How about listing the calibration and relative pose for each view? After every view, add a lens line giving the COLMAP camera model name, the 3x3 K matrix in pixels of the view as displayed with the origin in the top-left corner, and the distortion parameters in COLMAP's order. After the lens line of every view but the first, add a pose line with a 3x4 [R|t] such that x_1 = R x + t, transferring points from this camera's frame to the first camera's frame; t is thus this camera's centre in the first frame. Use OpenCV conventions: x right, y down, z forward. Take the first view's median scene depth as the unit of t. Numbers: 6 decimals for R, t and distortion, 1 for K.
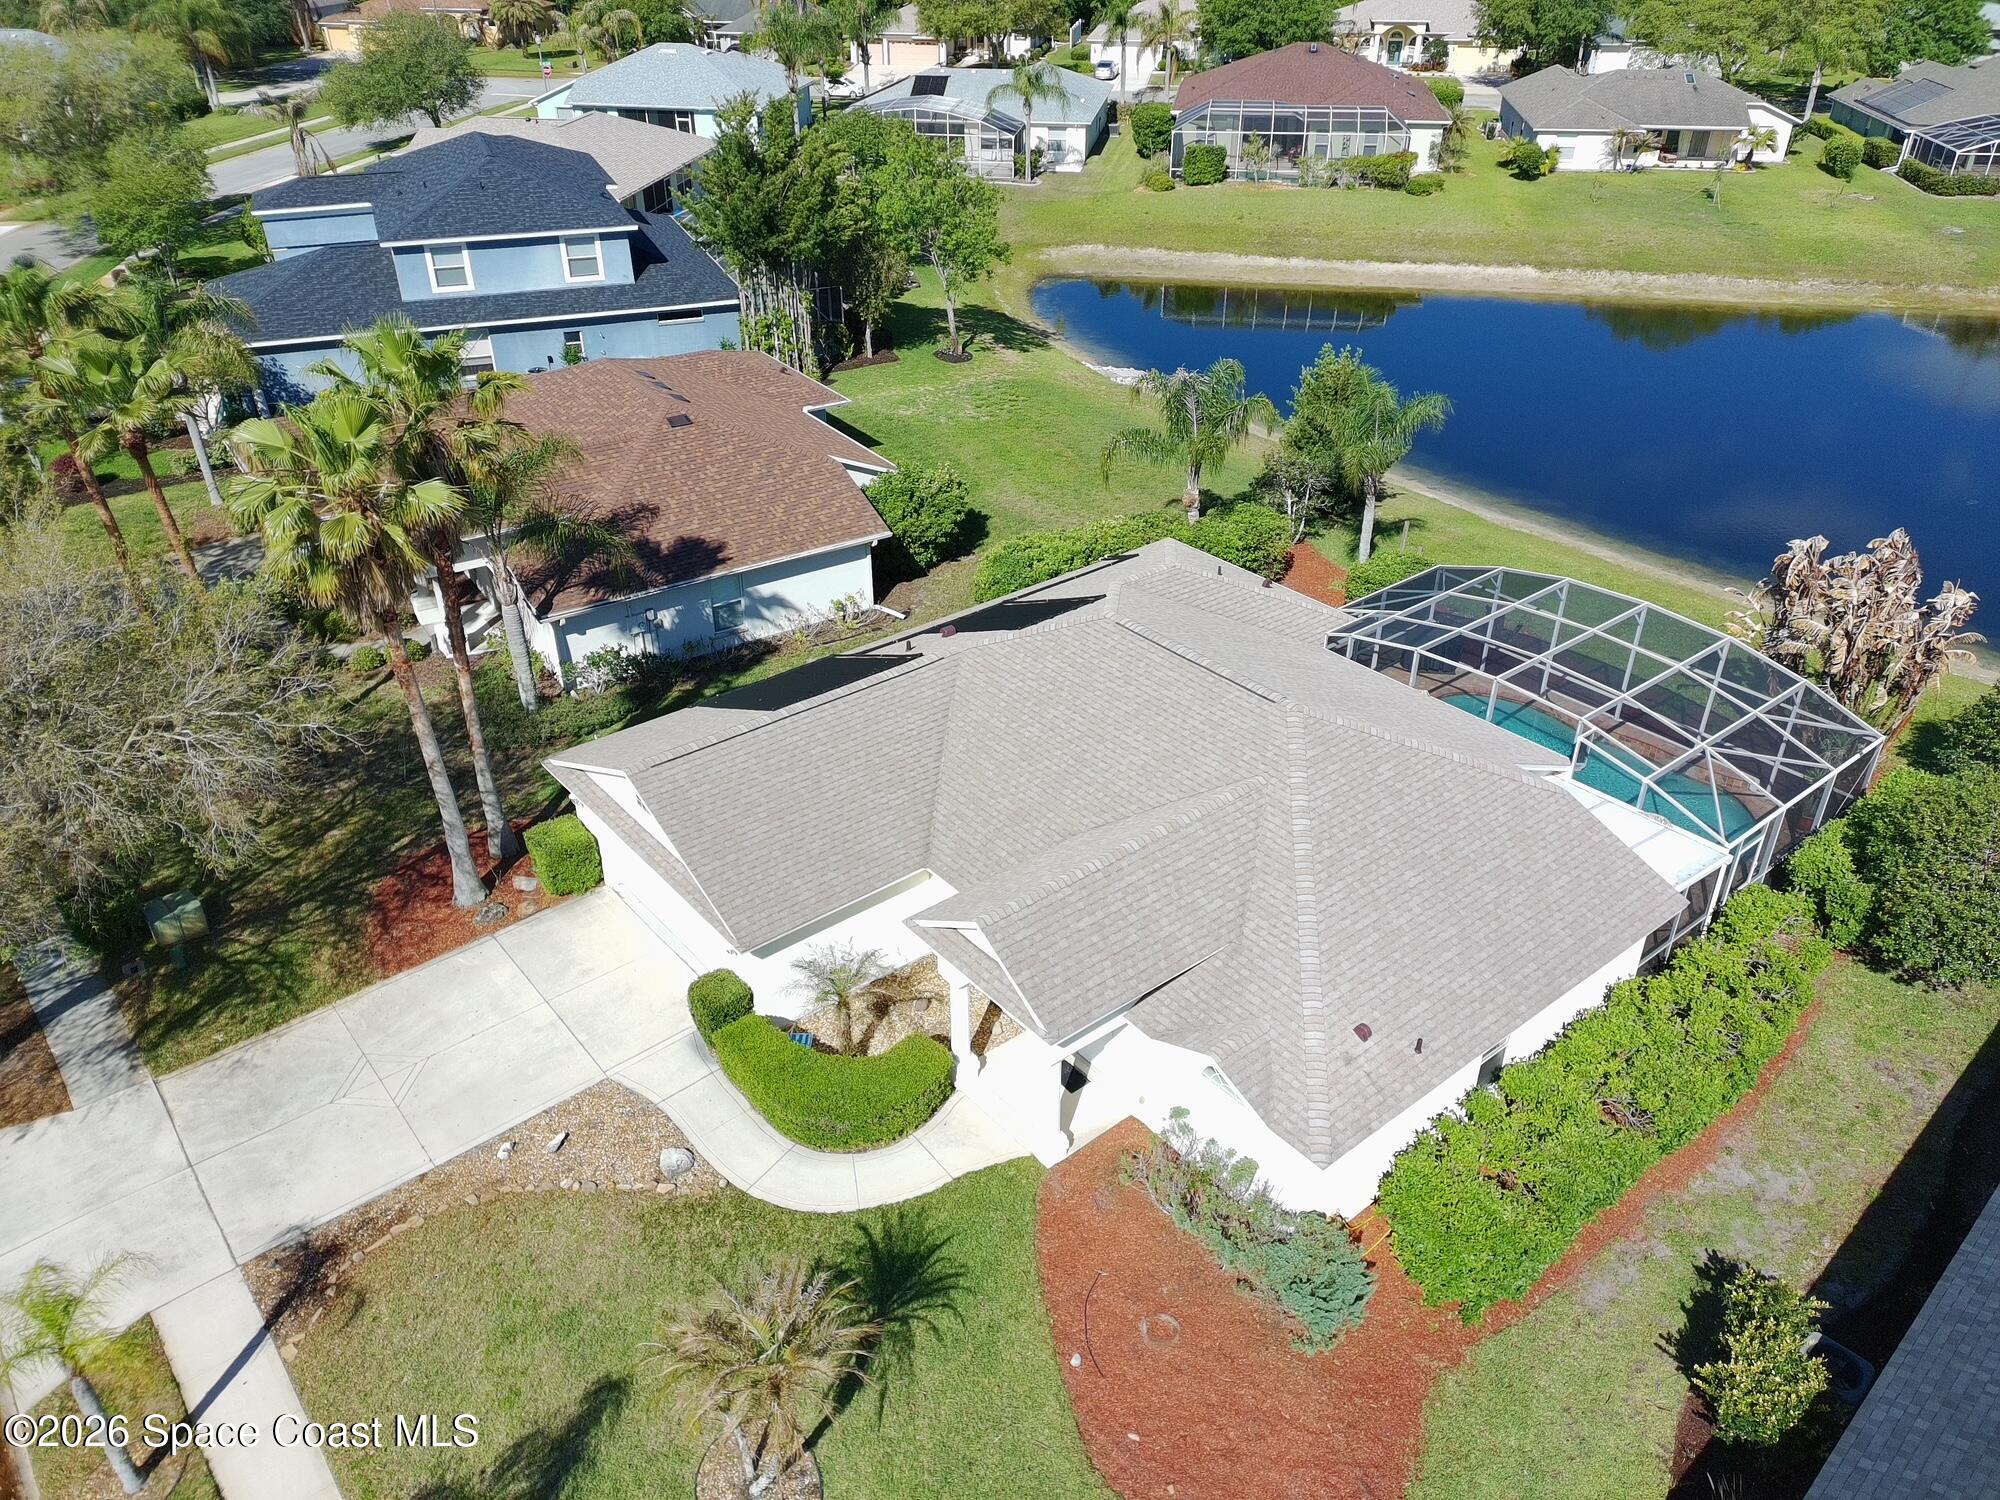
lens RADIAL K [[1464.6, 0, 1002.9], [0, 1464.6, 751.8], [0, 0, 1]] dist [0.077813, -0.070548]
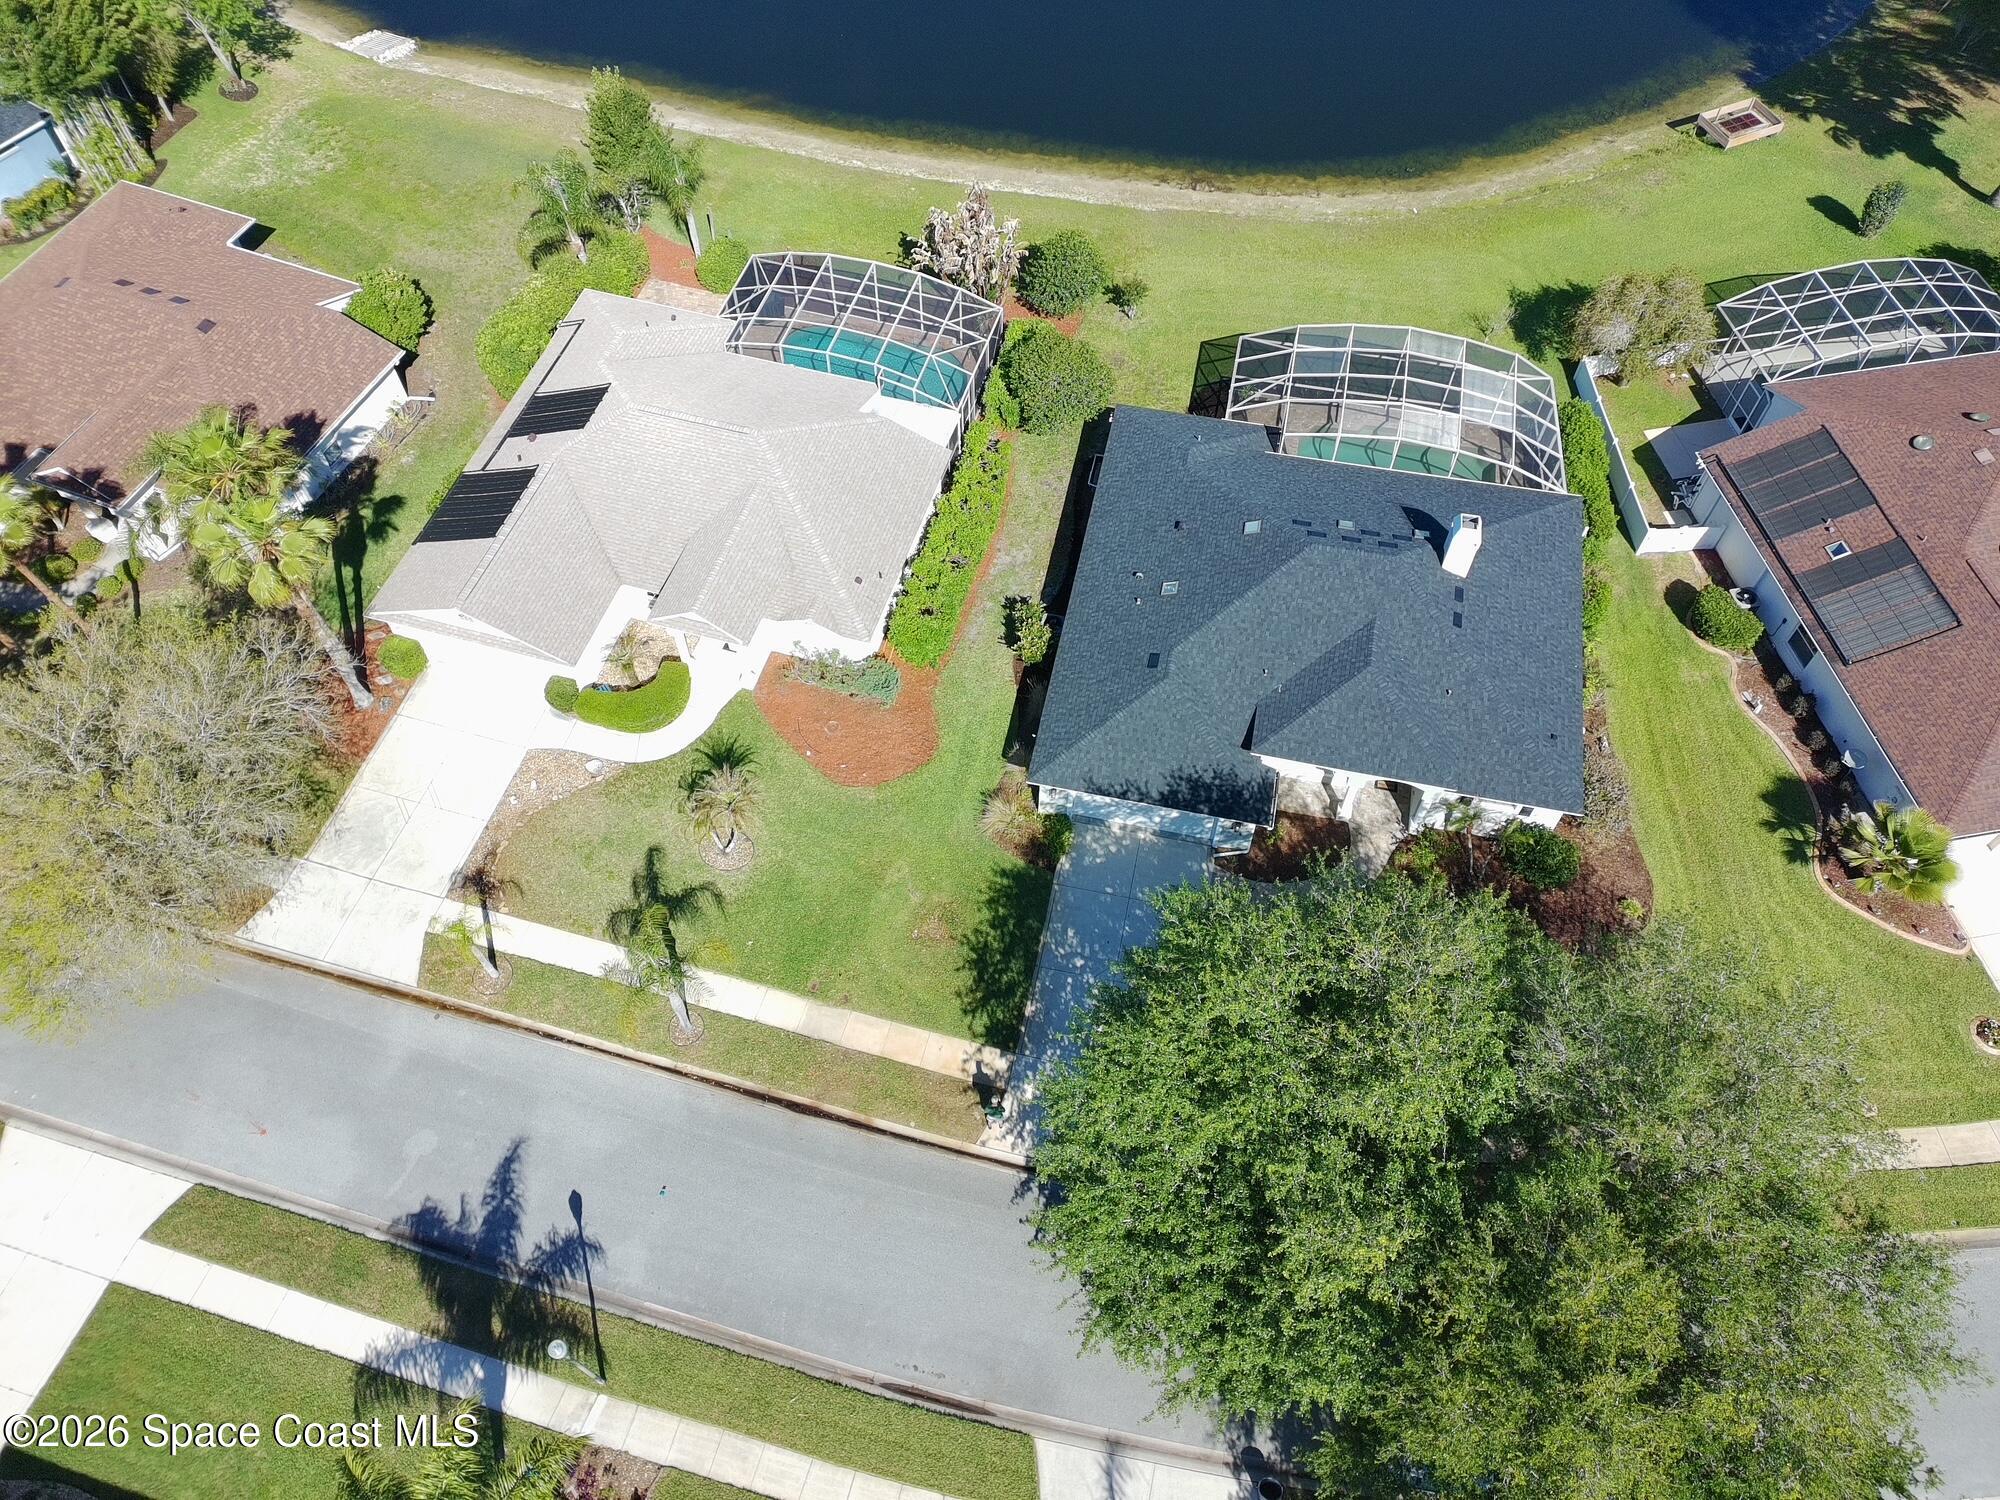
lens RADIAL K [[1464.6, 0, 1002.8], [0, 1464.6, 744.2], [0, 0, 1]] dist [0.077813, -0.070548]
pose [[0.824842, -0.467208, 0.318358, -0.365427], [0.291141, 0.833718, 0.469203, -0.527052], [-0.484636, -0.294332, 0.823709, -0.940297]]
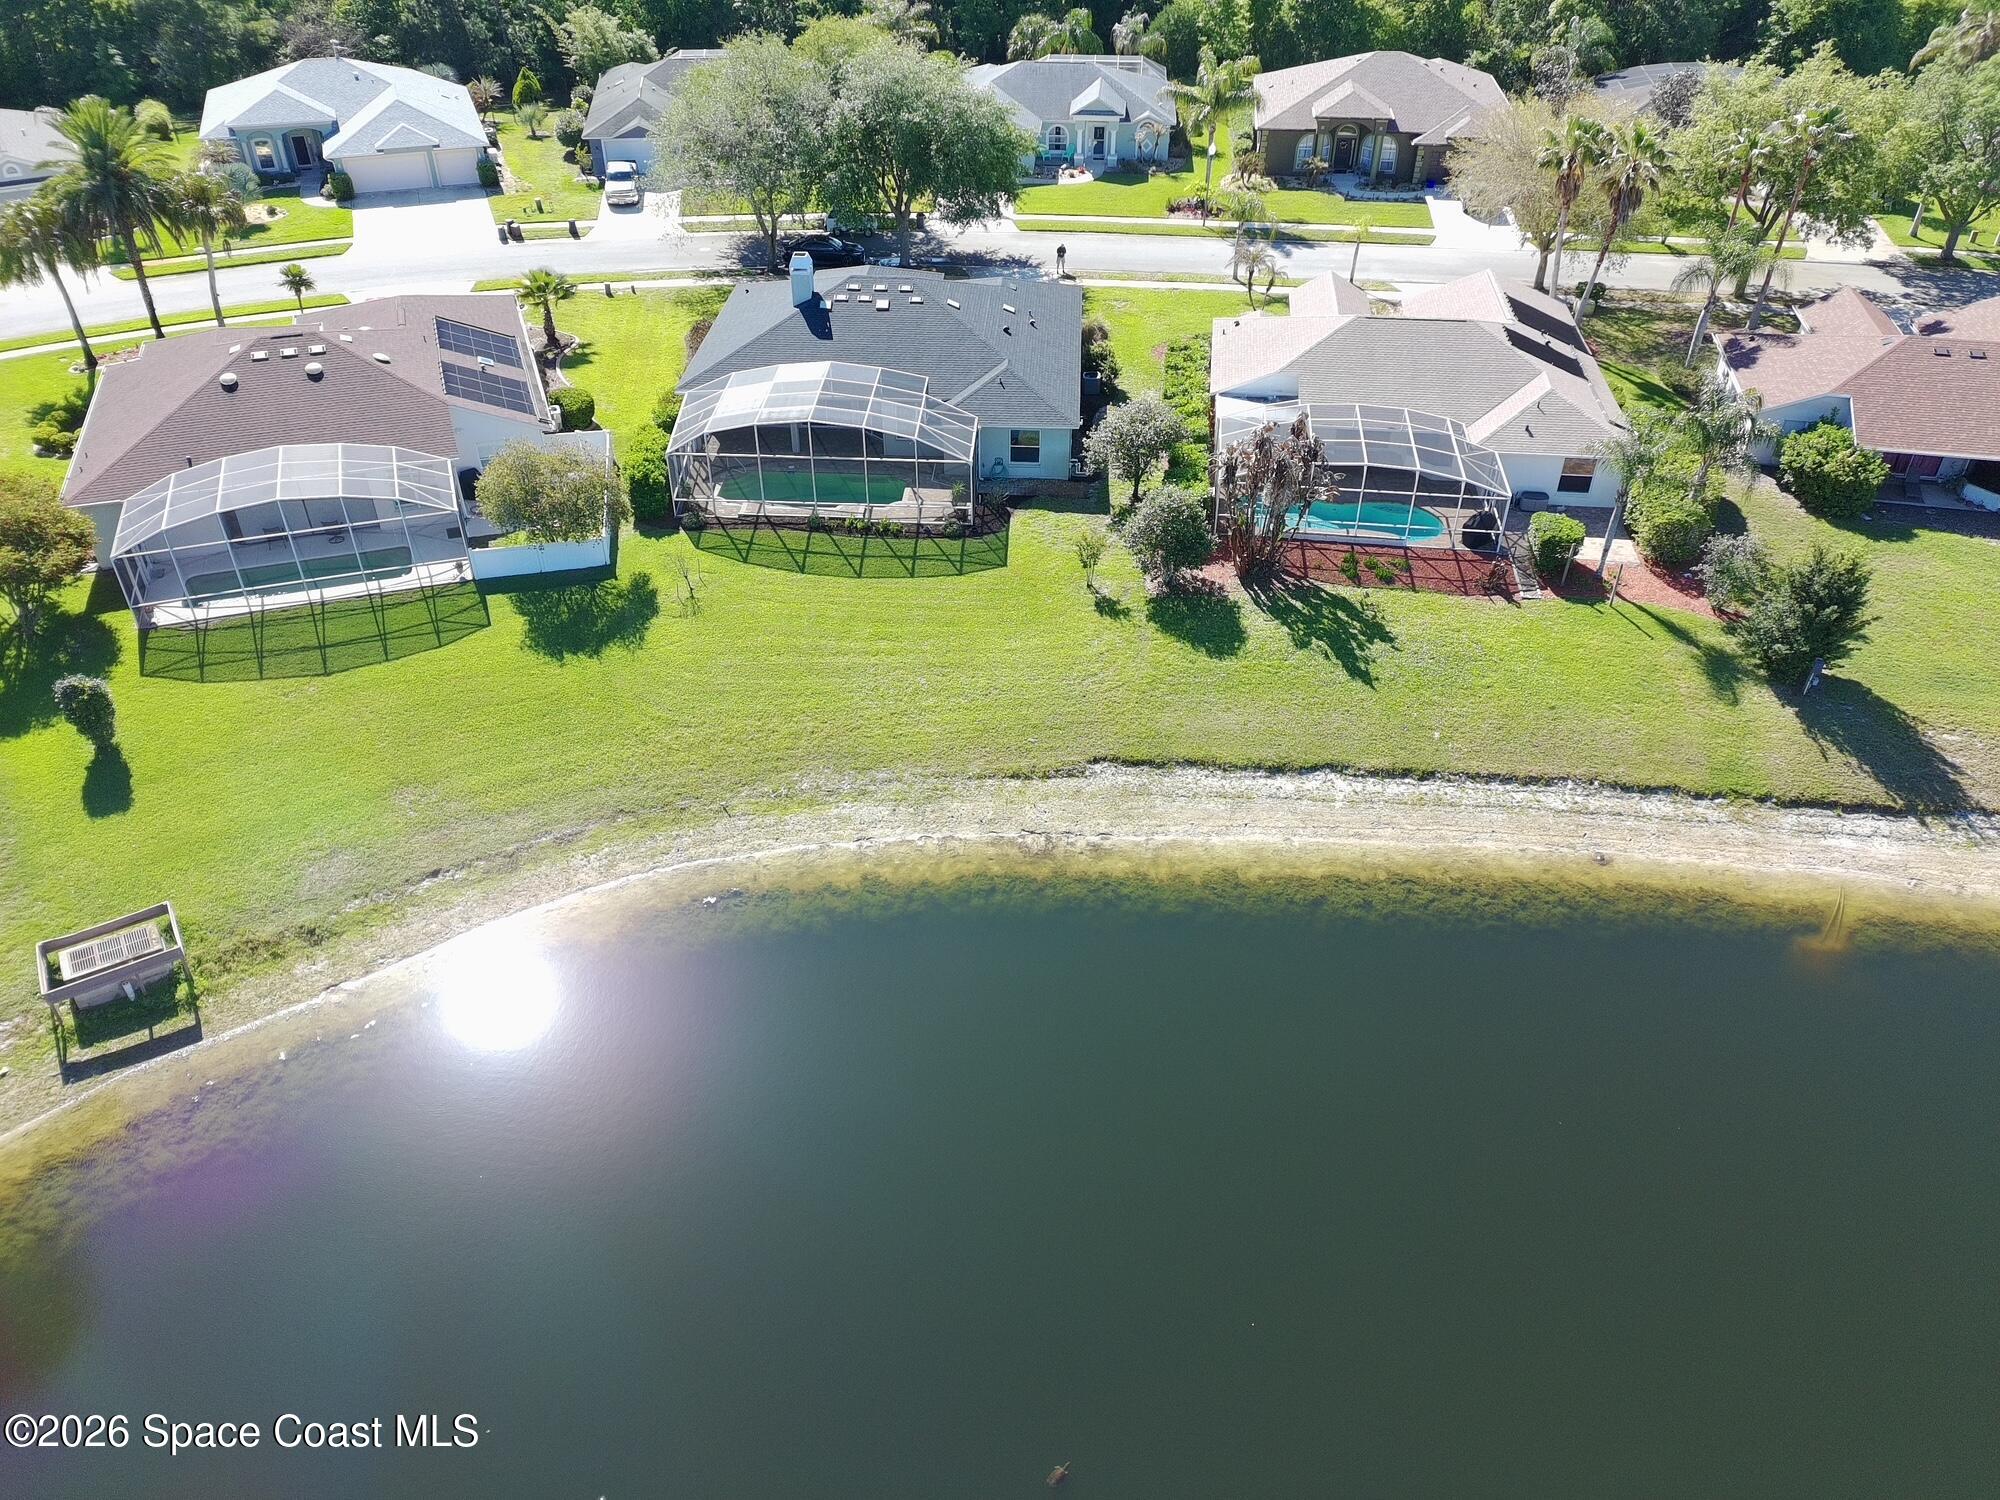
lens RADIAL K [[1464.6, 0, 1003.2], [0, 1464.6, 746.5], [0, 0, 1]] dist [0.077813, -0.070548]
pose [[-0.724338, 0.400625, -0.561101, 2.329220], [-0.362358, 0.471157, 0.804181, -1.482872], [0.586542, 0.785819, -0.196107, 1.732155]]
